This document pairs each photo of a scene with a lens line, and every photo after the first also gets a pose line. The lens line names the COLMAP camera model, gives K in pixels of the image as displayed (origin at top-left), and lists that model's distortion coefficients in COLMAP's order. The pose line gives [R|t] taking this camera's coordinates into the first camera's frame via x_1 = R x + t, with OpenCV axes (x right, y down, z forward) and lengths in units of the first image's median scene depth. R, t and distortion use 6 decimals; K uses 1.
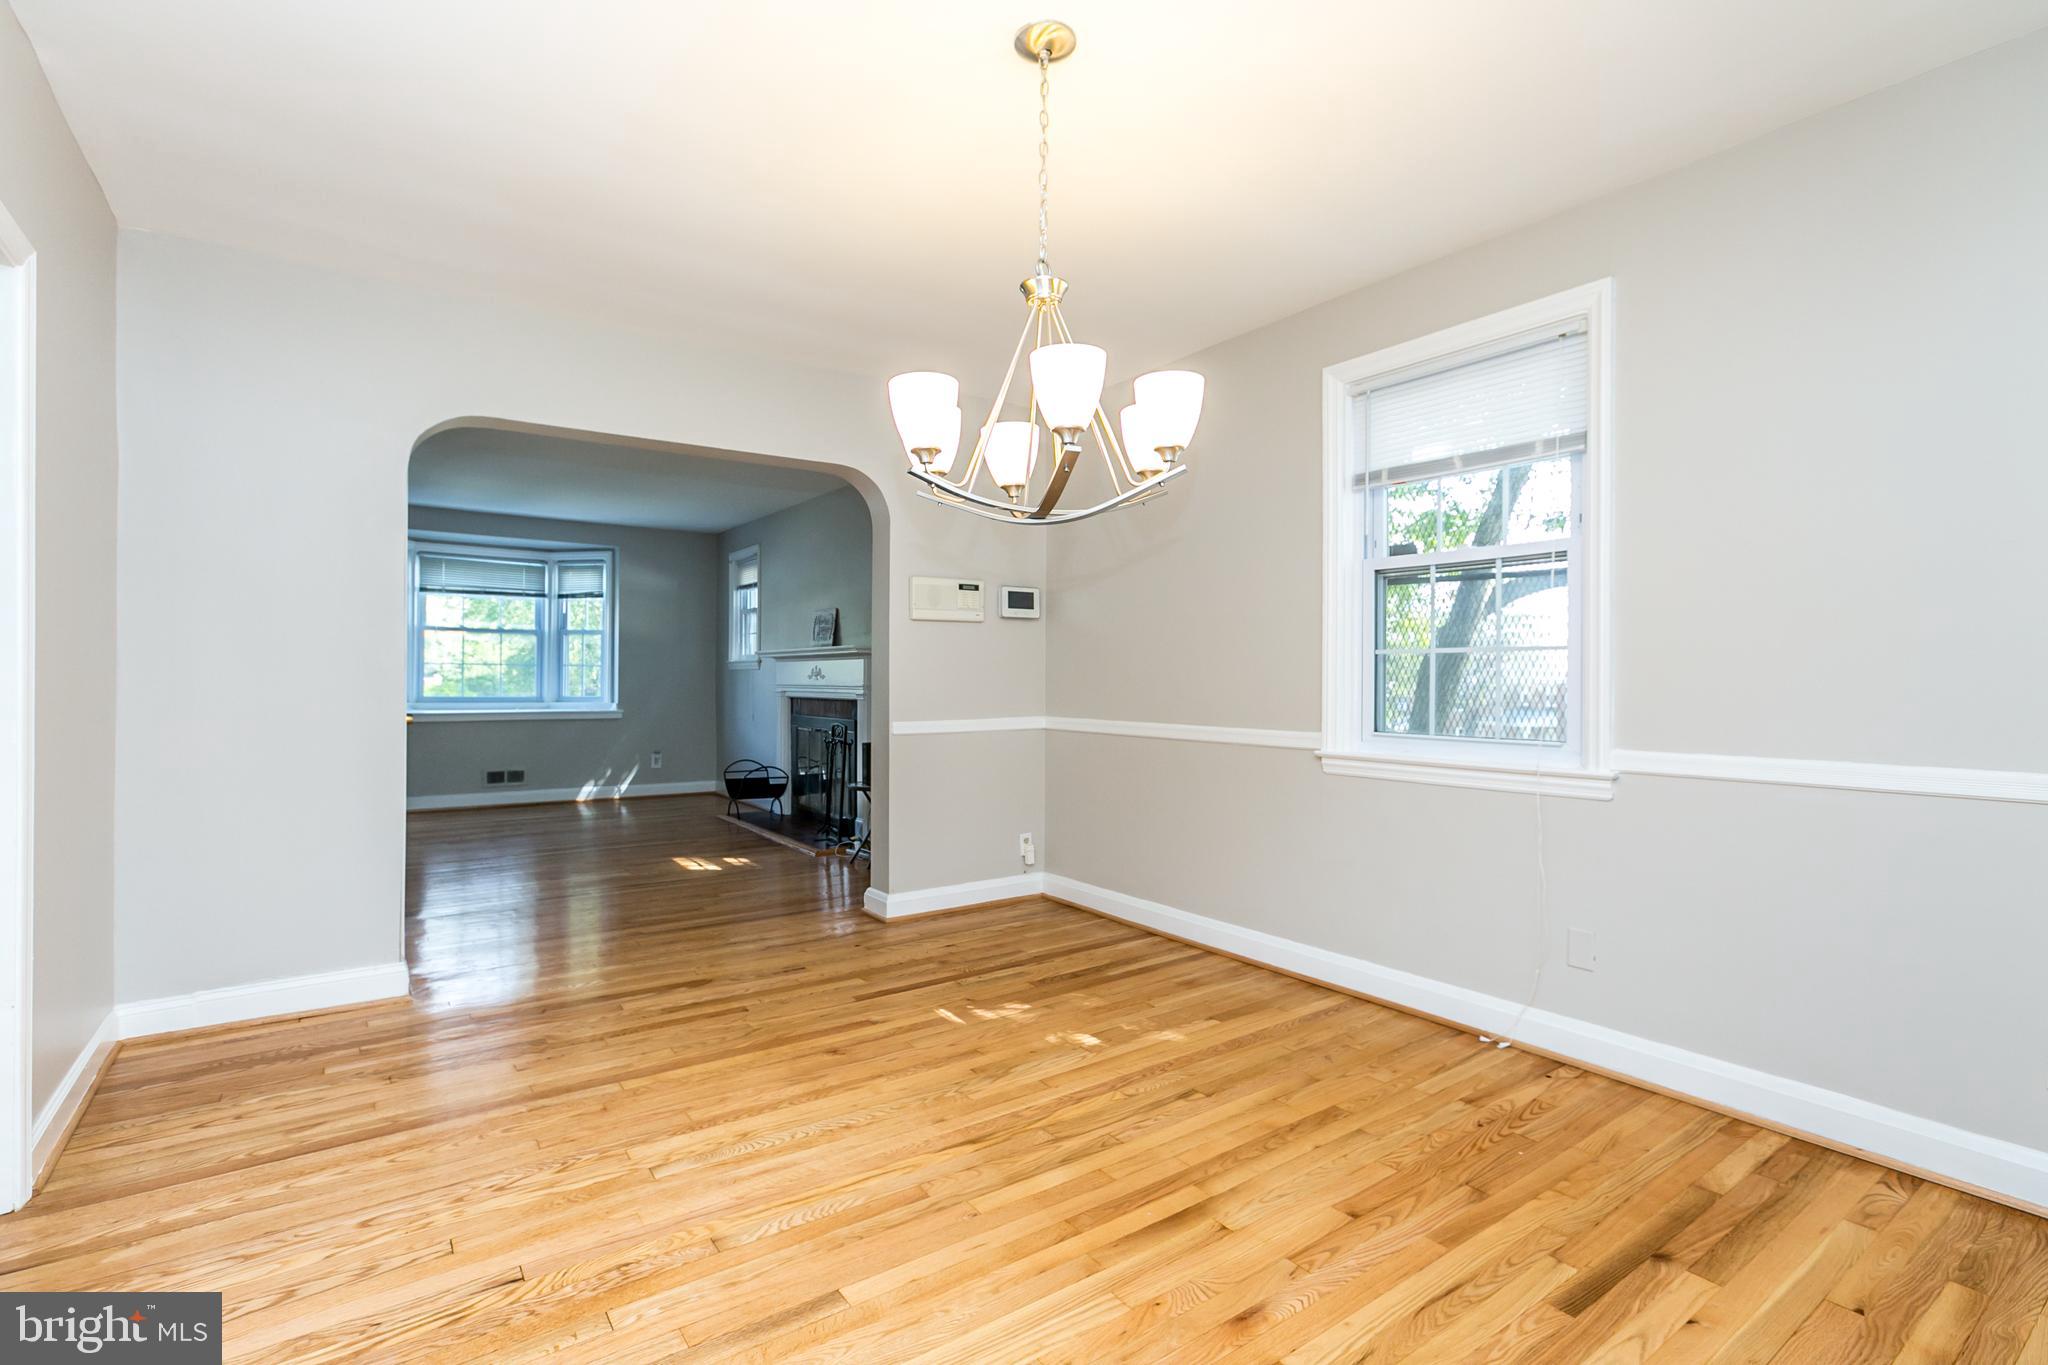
lens RADIAL K [[936.5, 0, 1027.5], [0, 936.5, 684.4], [0, 0, 1]] dist [-0.003081, 0.006932]
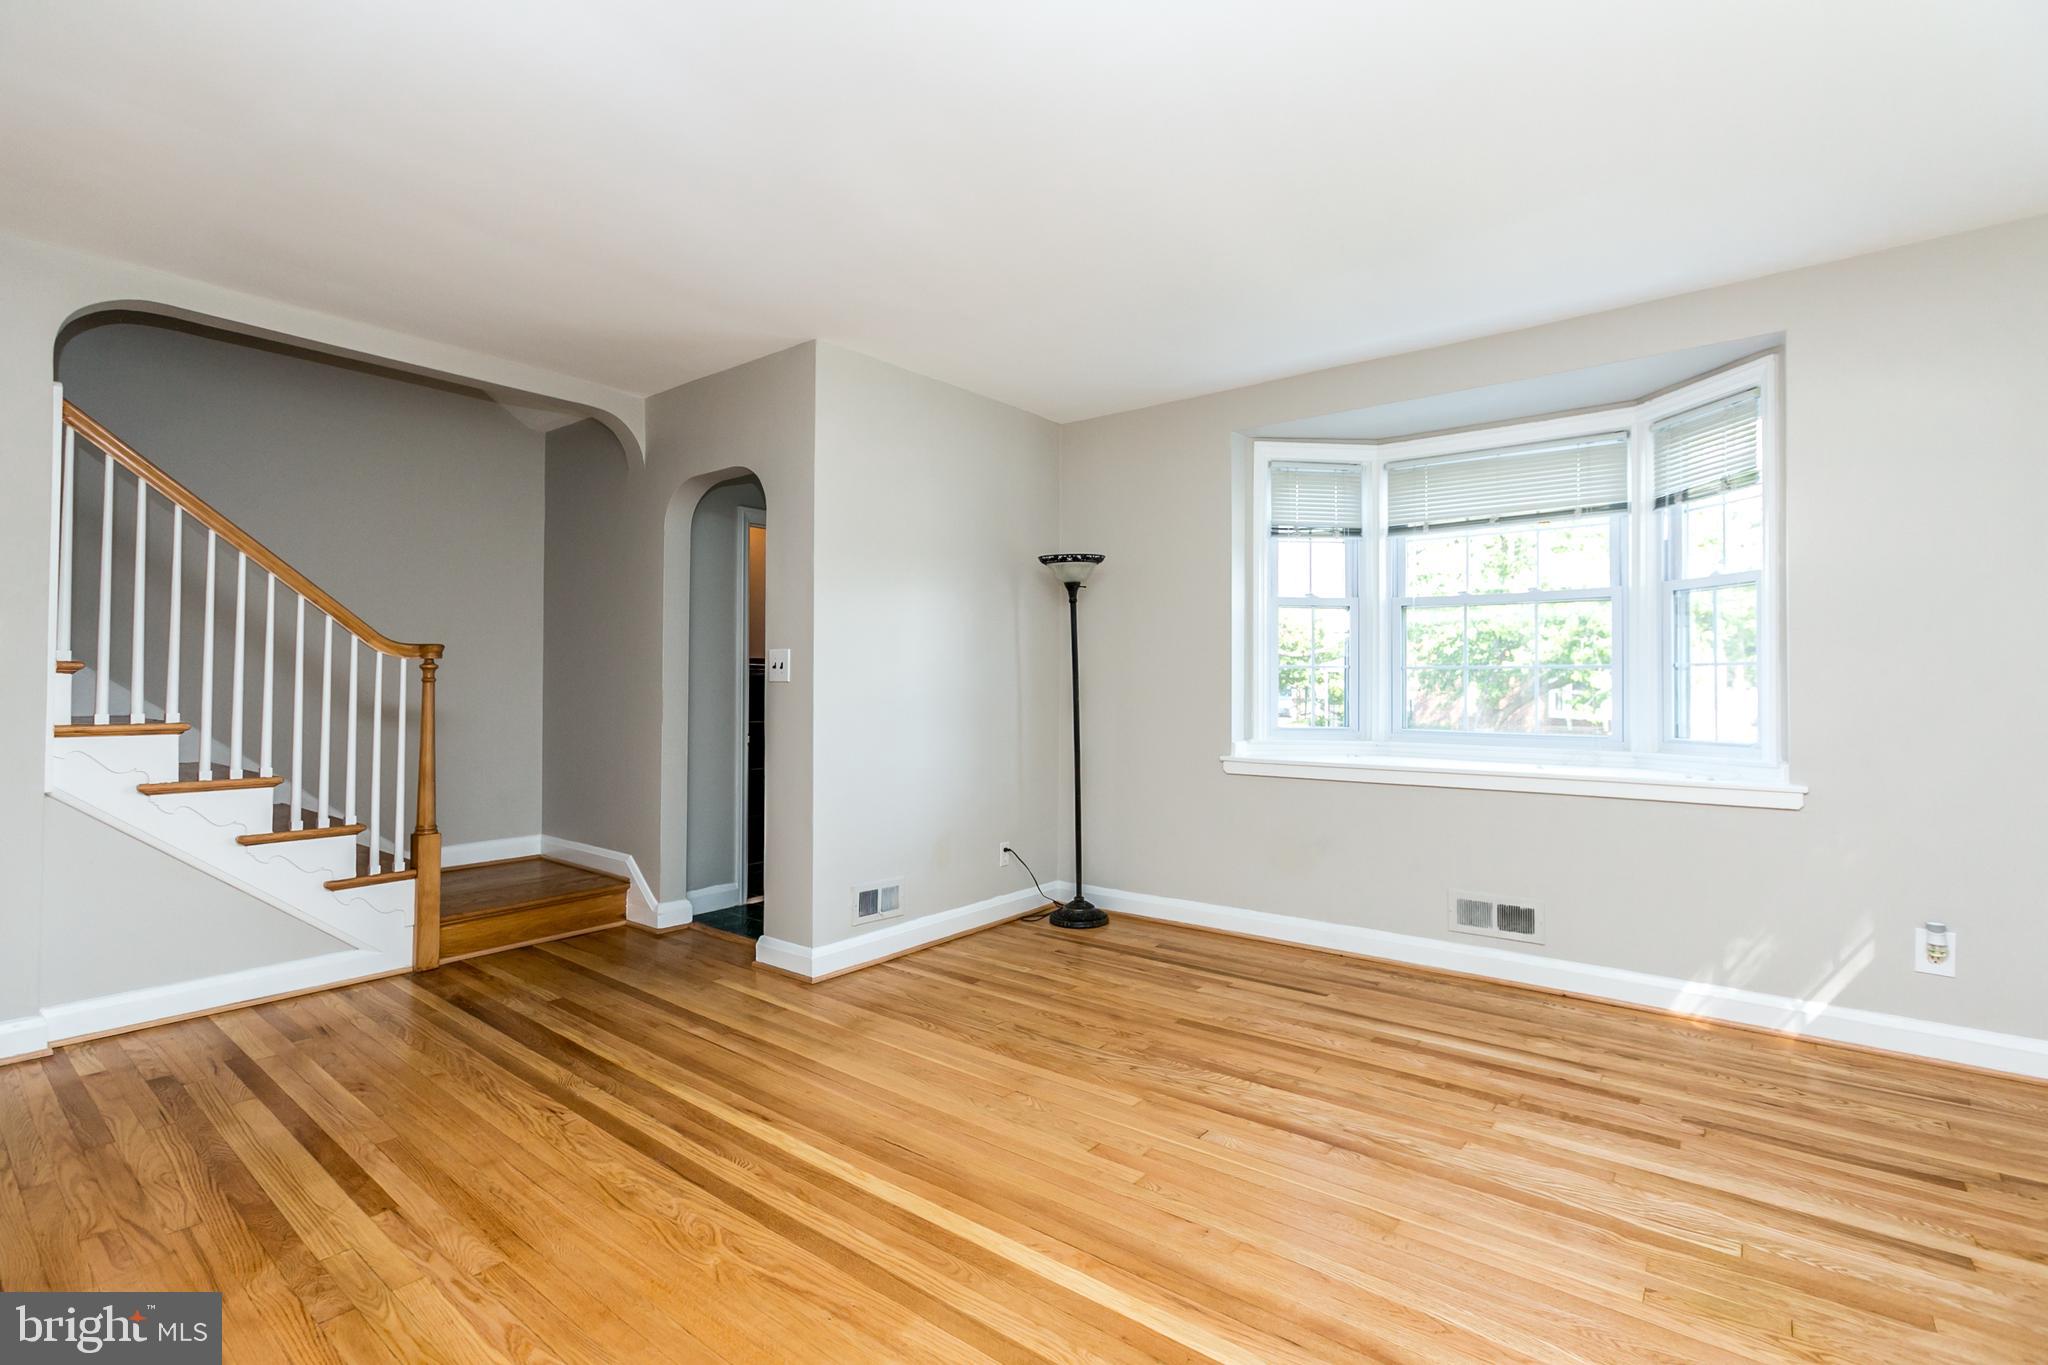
lens RADIAL K [[936.5, 0, 1024.9], [0, 936.5, 695.7], [0, 0, 1]] dist [-0.003081, 0.006932]
pose [[0.251127, 0.007789, -0.967923, -0.459705], [-0.008719, 0.999945, 0.005785, -0.020560], [0.967915, 0.006987, 0.251182, 1.733229]]
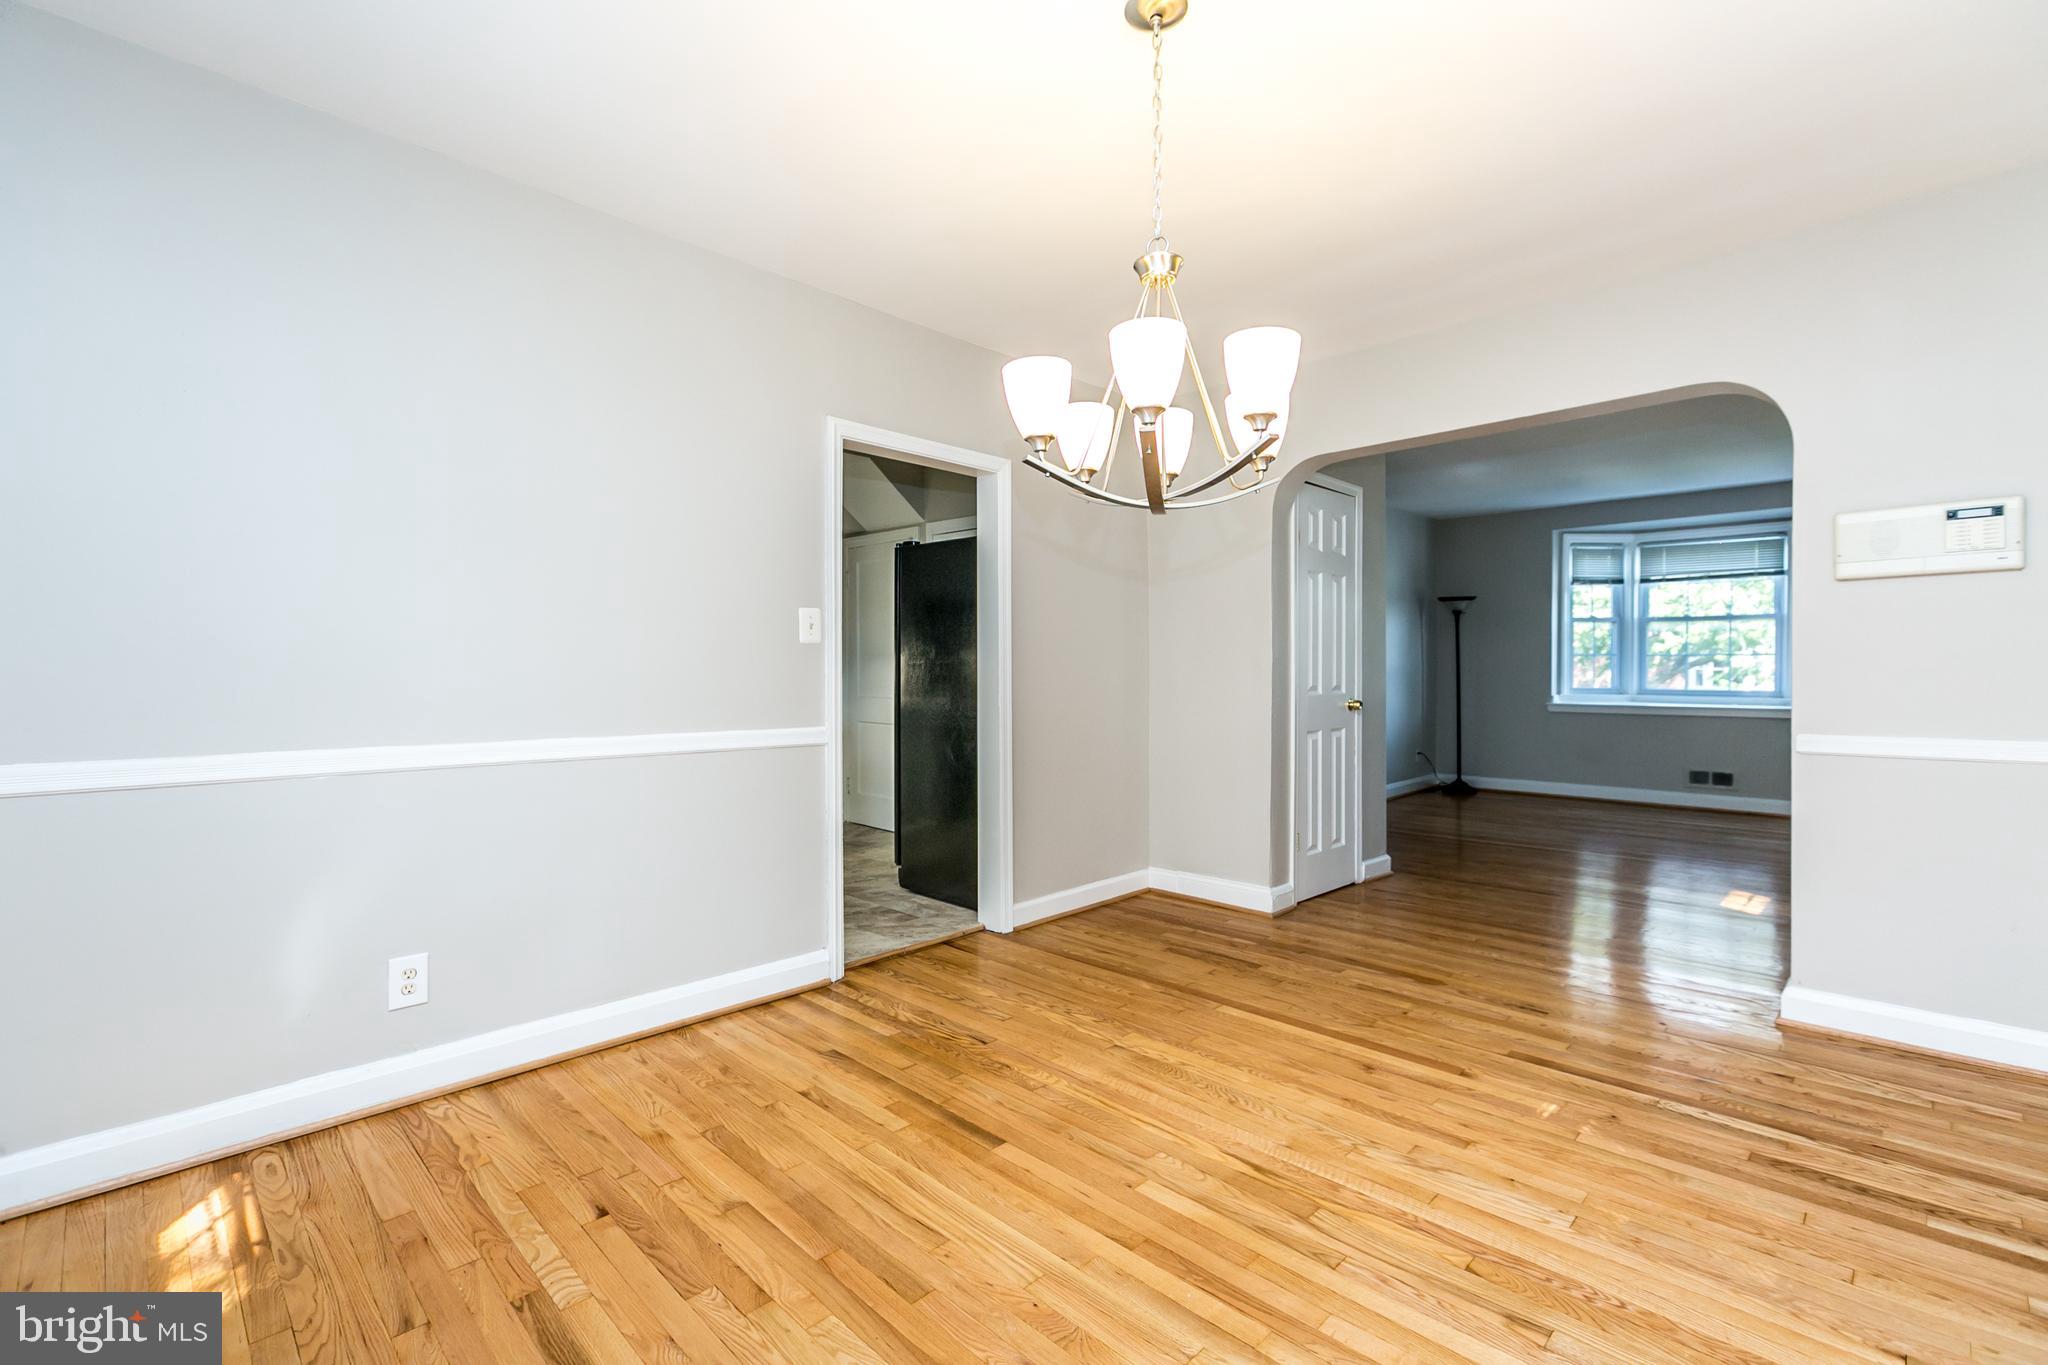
lens RADIAL K [[936.5, 0, 1003.8], [0, 936.5, 699.8], [0, 0, 1]] dist [-0.003081, 0.006932]
pose [[0.147642, 0.026392, -0.988689, 0.635728], [0.000590, 0.999641, 0.026772, -0.005532], [0.989041, -0.004536, 0.147573, 0.474037]]
